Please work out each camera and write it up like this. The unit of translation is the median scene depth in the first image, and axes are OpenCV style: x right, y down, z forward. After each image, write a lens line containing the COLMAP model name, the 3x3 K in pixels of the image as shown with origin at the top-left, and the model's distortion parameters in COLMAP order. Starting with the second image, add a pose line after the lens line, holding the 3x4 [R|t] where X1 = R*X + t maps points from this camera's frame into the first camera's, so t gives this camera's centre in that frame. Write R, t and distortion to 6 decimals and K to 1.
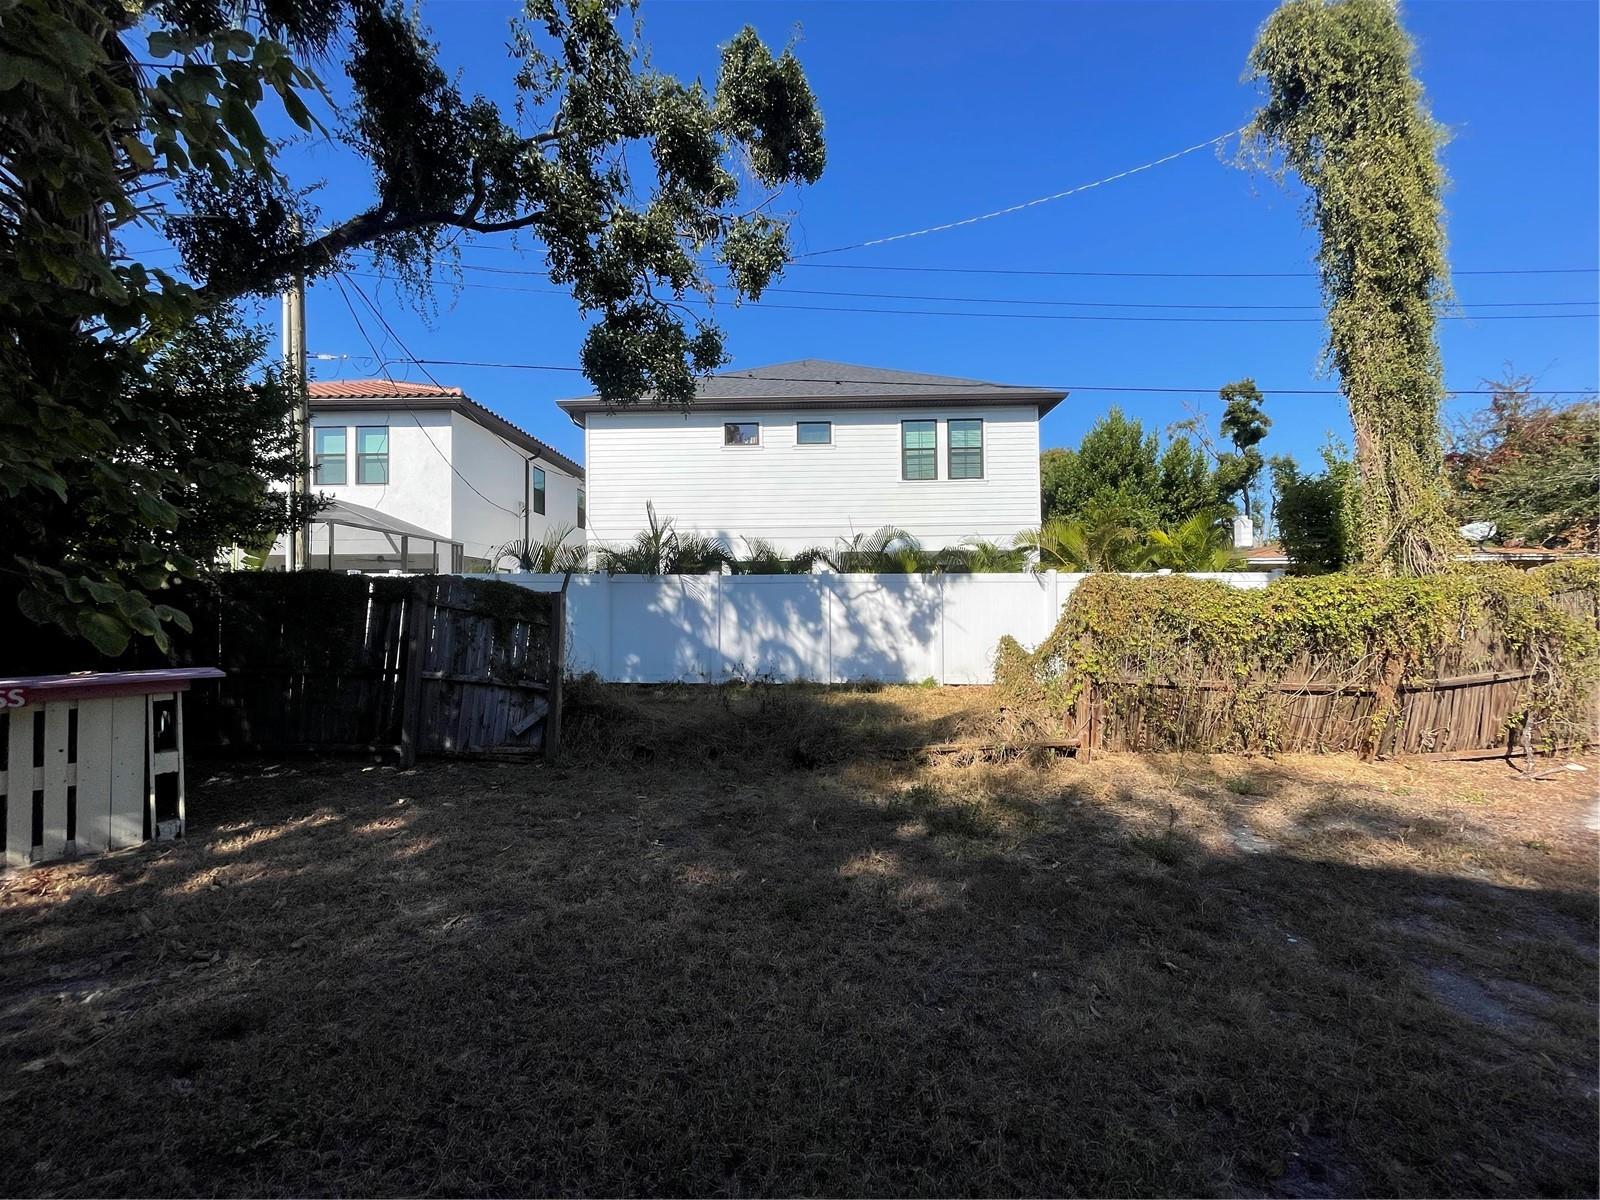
lens RADIAL K [[636.1, 0, 801.3], [0, 636.1, 607.4], [0, 0, 1]] dist [-0.000589, -0.000039]
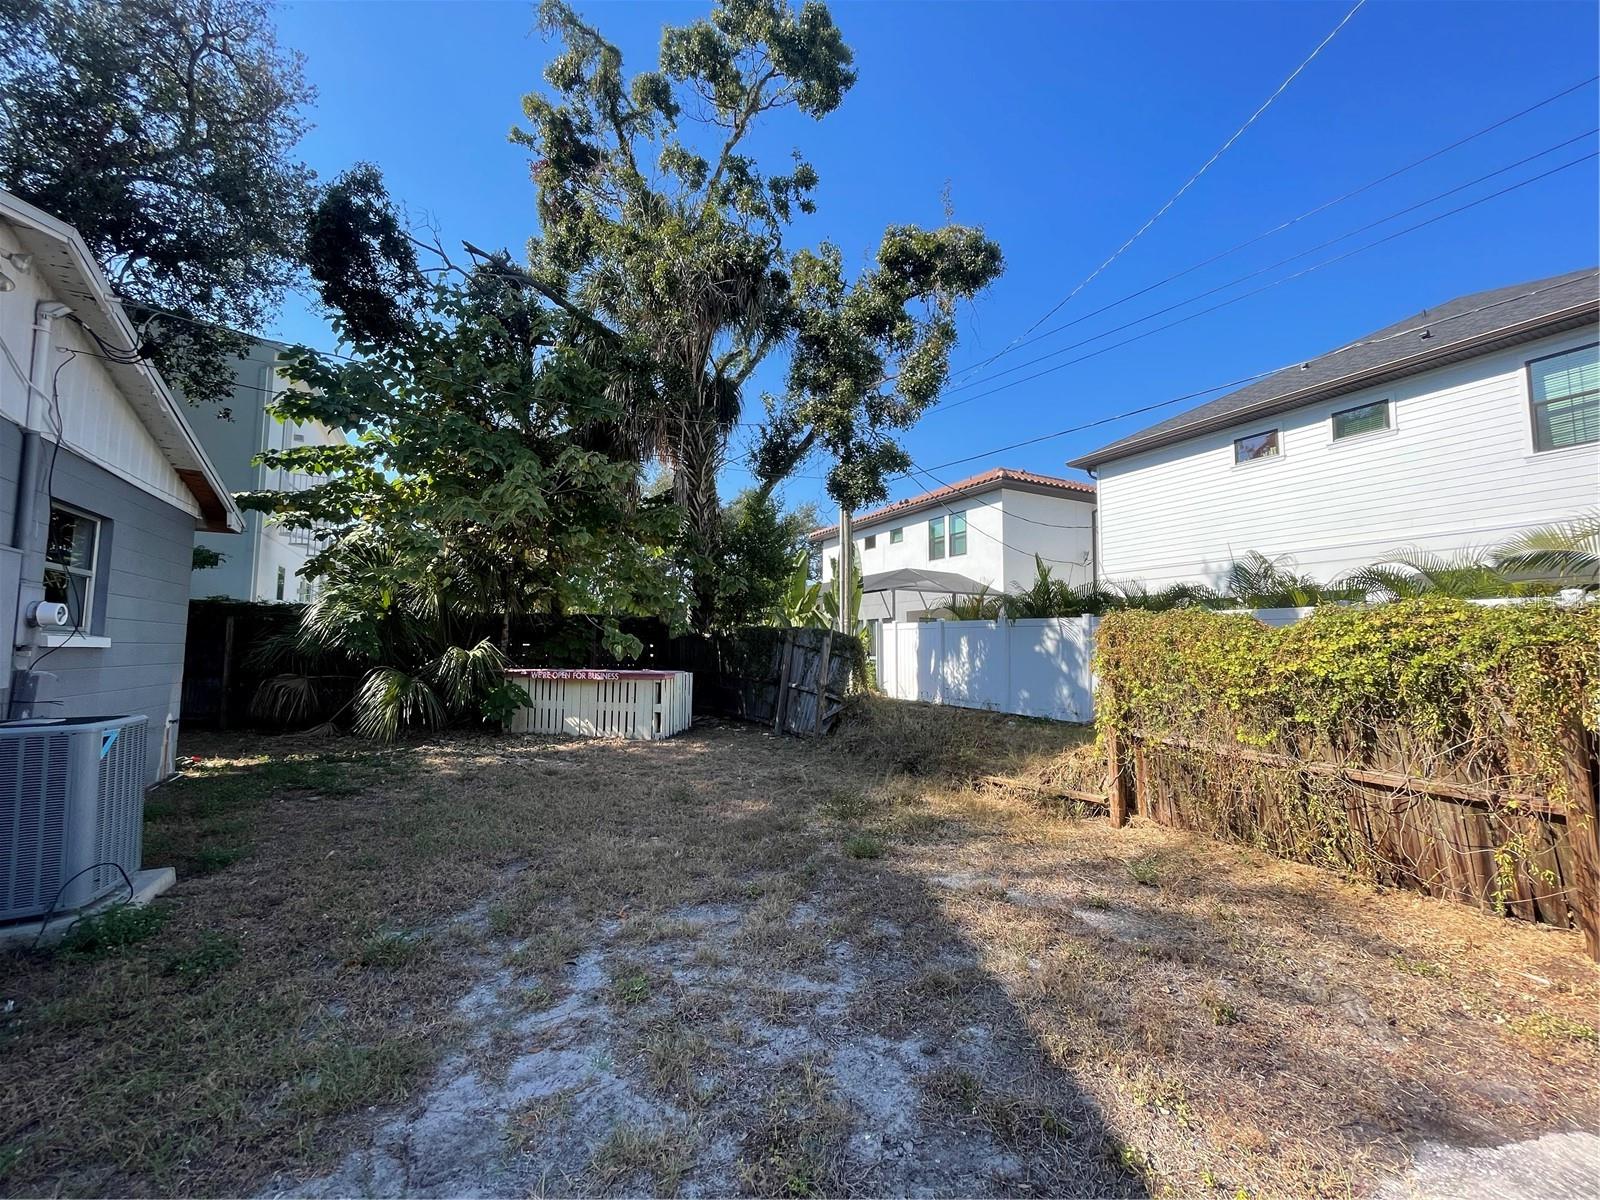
lens RADIAL K [[636.1, 0, 805.0], [0, 636.1, 598.8], [0, 0, 1]] dist [-0.000589, -0.000039]
pose [[0.494758, -0.056986, -0.867160, 0.533174], [-0.011077, 0.997353, -0.071862, -0.002146], [0.868960, 0.045160, 0.492817, 0.094612]]
